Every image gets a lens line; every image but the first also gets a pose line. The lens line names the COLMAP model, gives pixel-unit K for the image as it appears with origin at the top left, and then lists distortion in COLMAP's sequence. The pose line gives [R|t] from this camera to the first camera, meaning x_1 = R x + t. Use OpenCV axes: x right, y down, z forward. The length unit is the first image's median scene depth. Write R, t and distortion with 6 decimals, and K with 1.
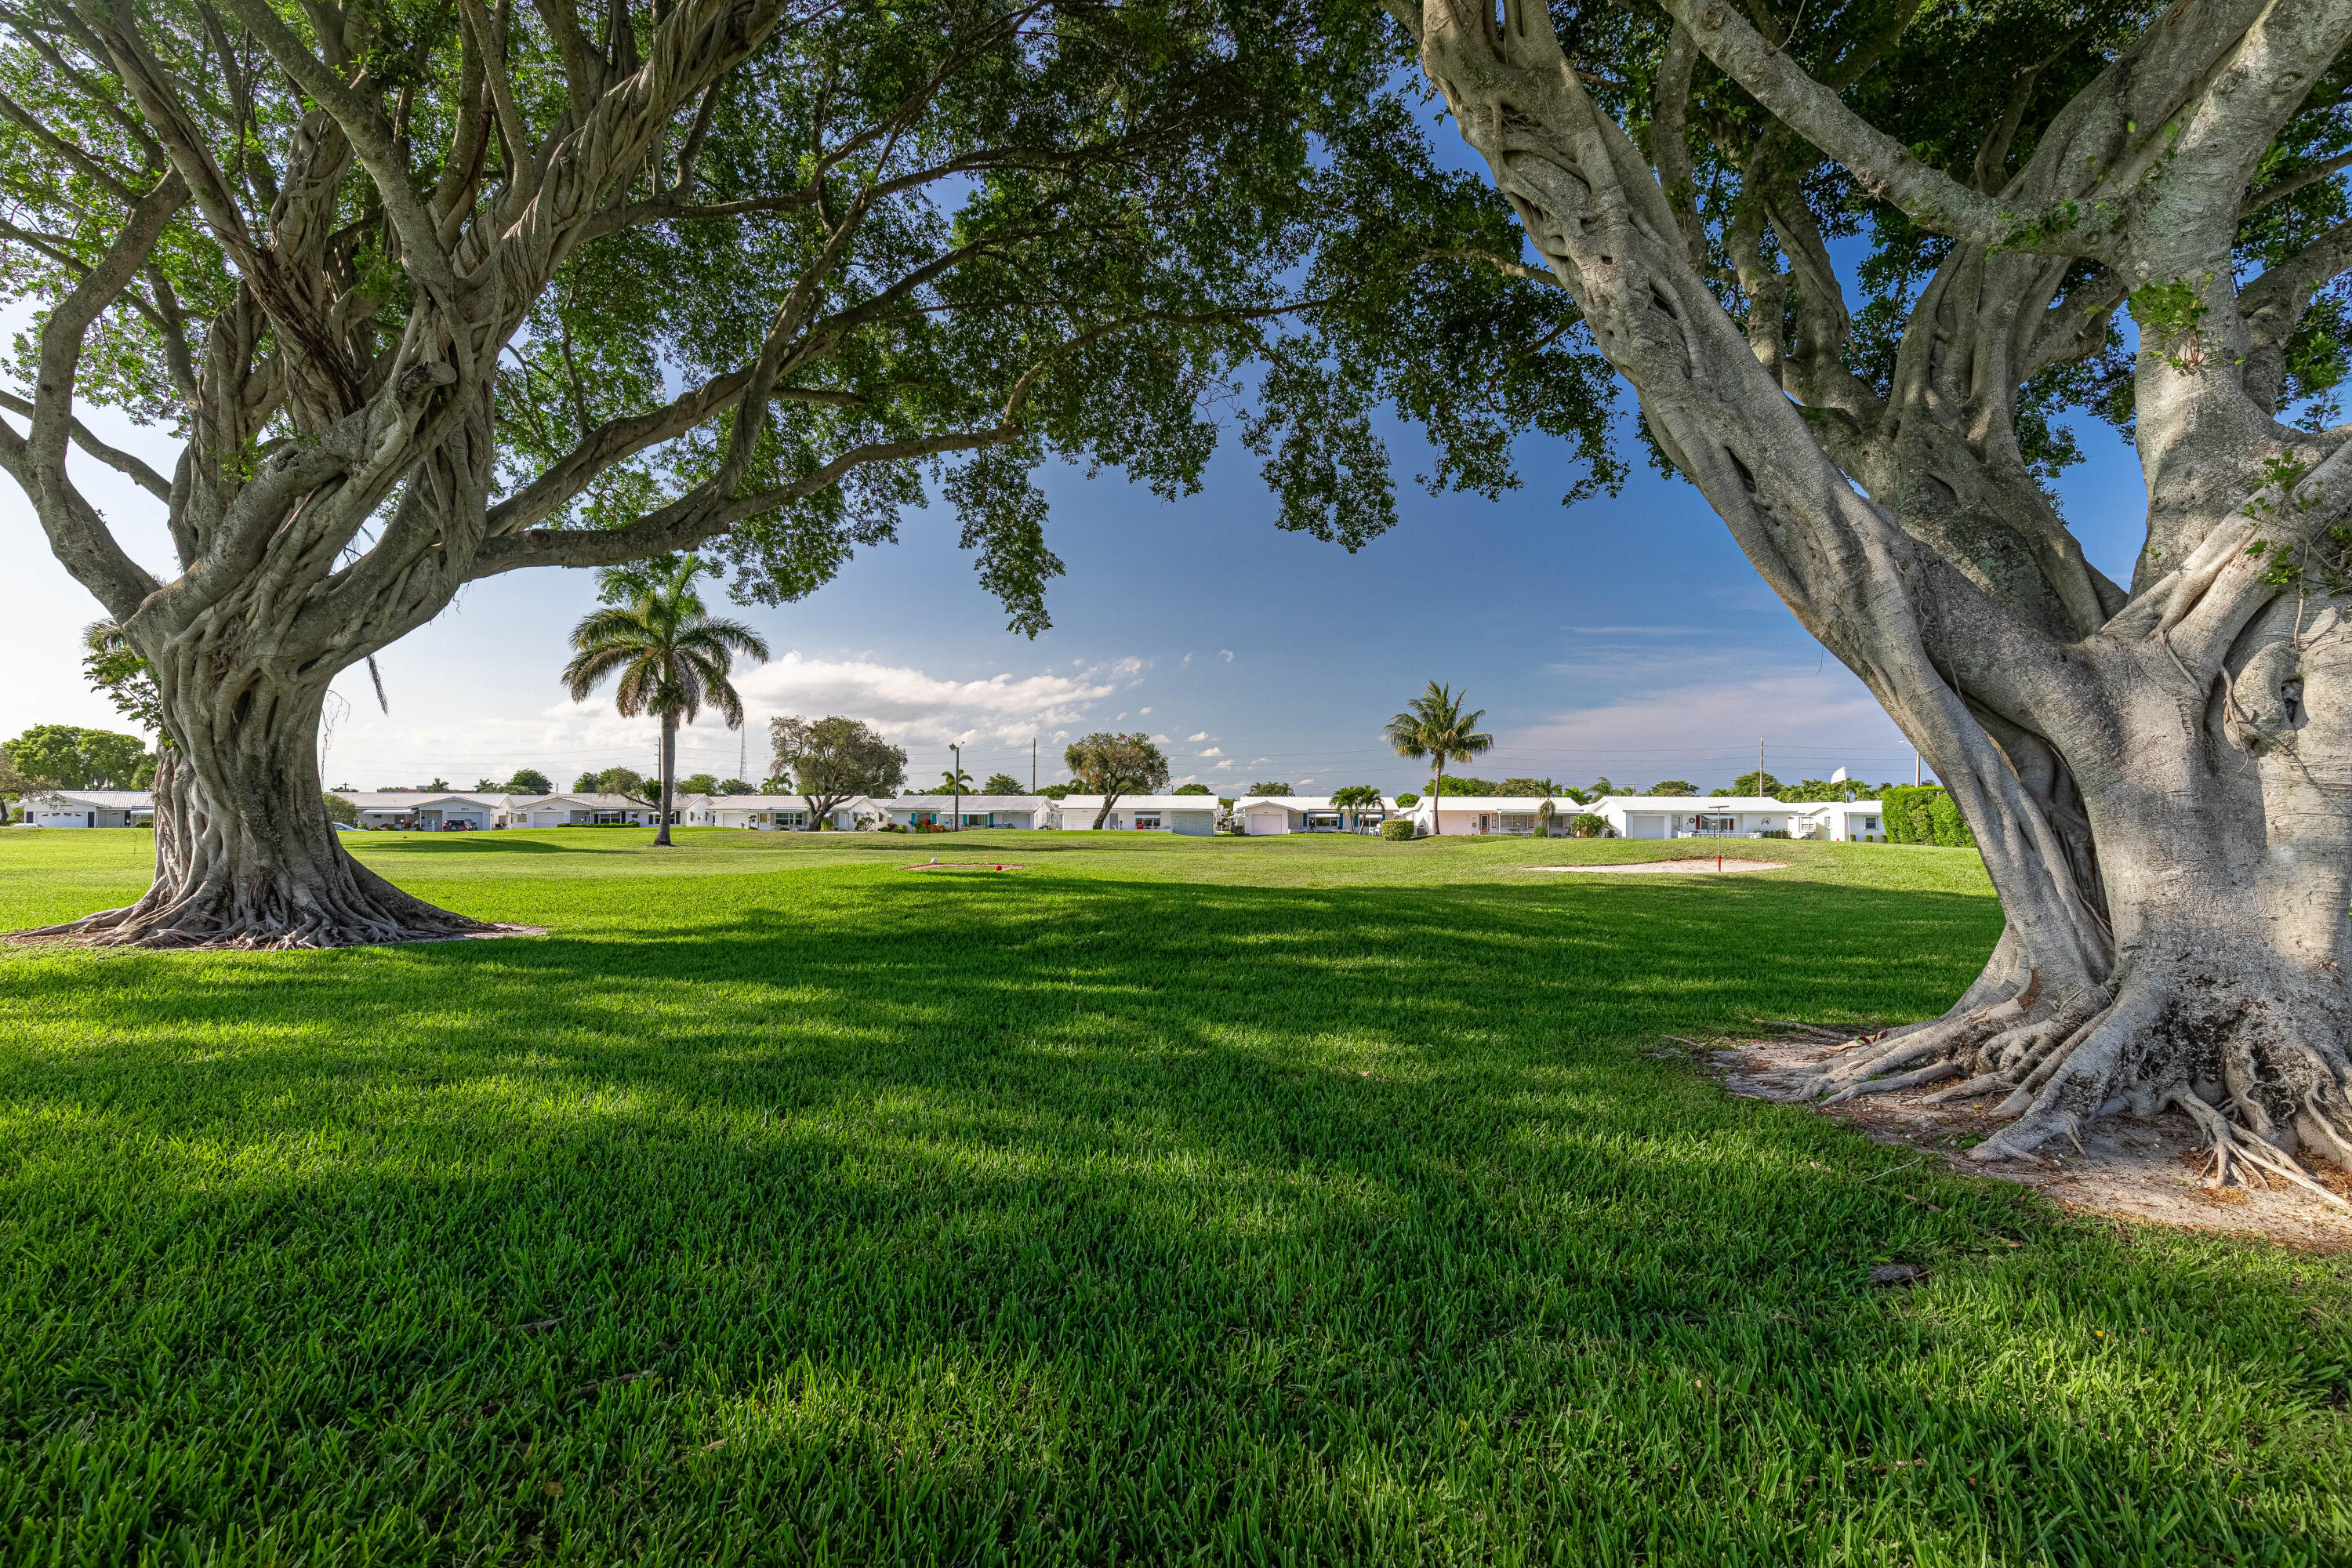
lens RADIAL K [[1102.3, 0, 1176.0], [0, 1102.3, 784.0], [0, 0, 1]] dist [0.003690, 0.000224]
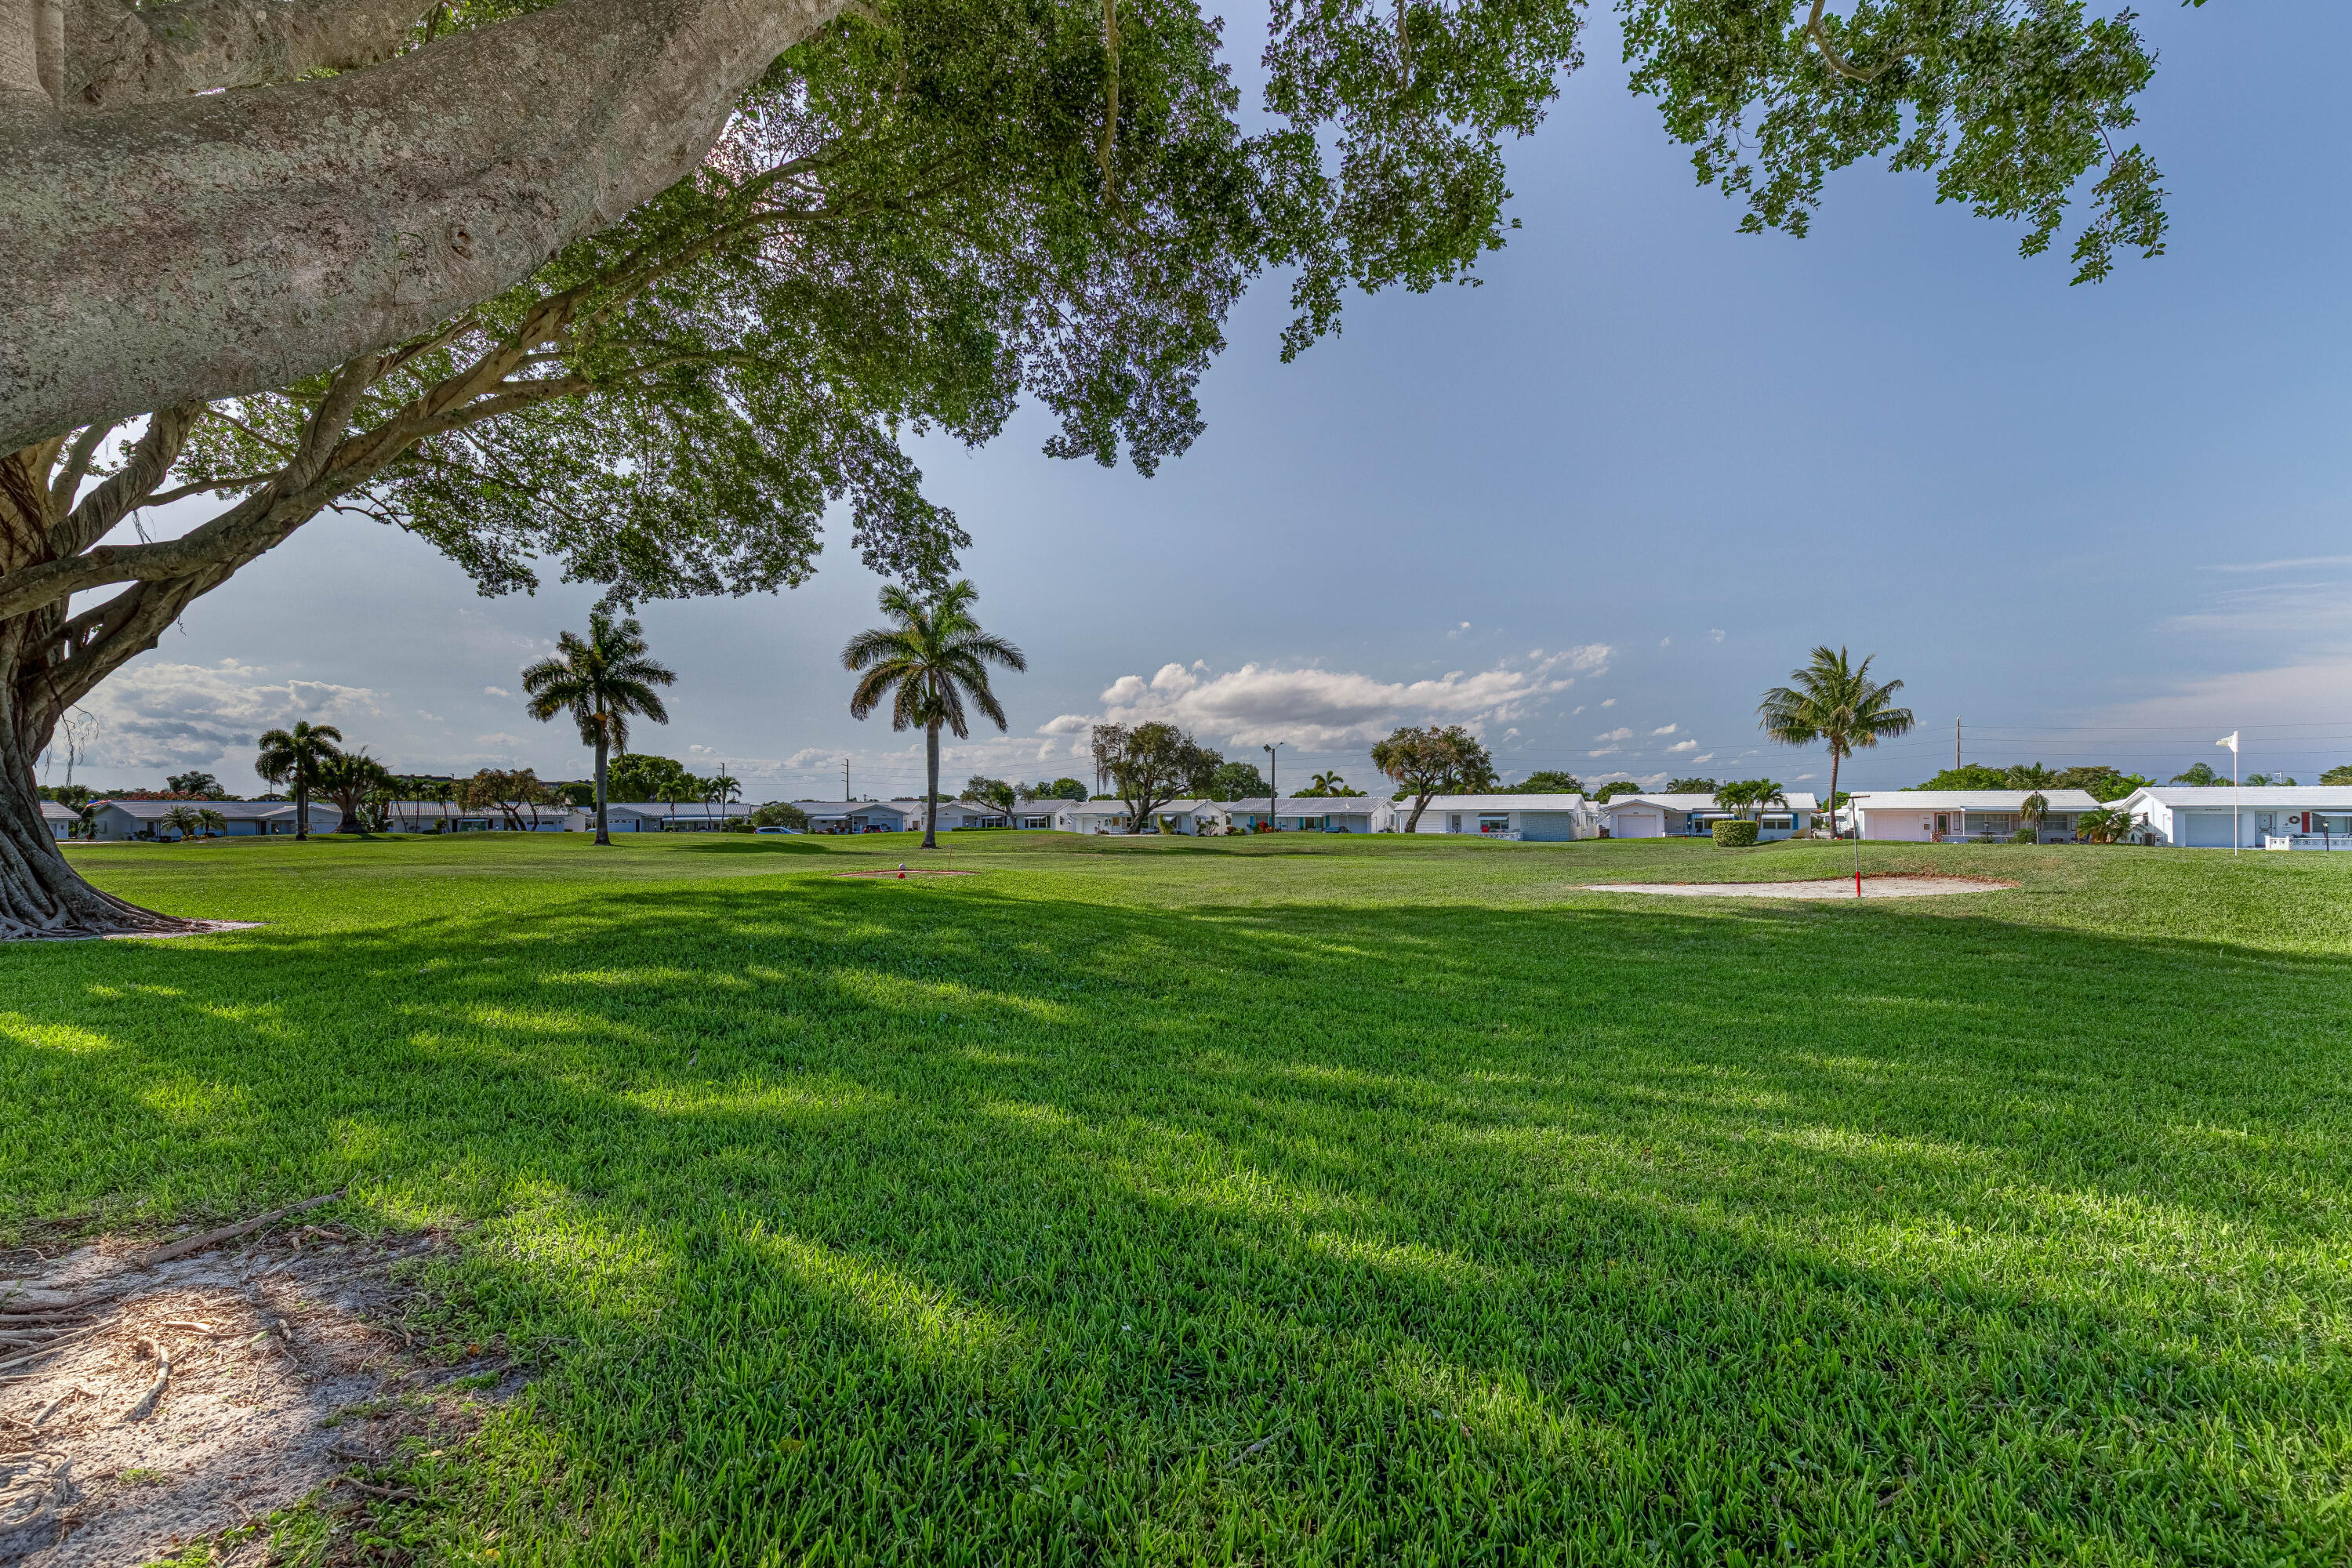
lens RADIAL K [[1102.3, 0, 1176.0], [0, 1102.3, 784.0], [0, 0, 1]] dist [0.003690, 0.000224]
pose [[0.910349, -0.018527, -0.413427, 0.120350], [0.017502, 0.999827, -0.006266, 0.002506], [0.413472, -0.001532, 0.910516, 0.075700]]
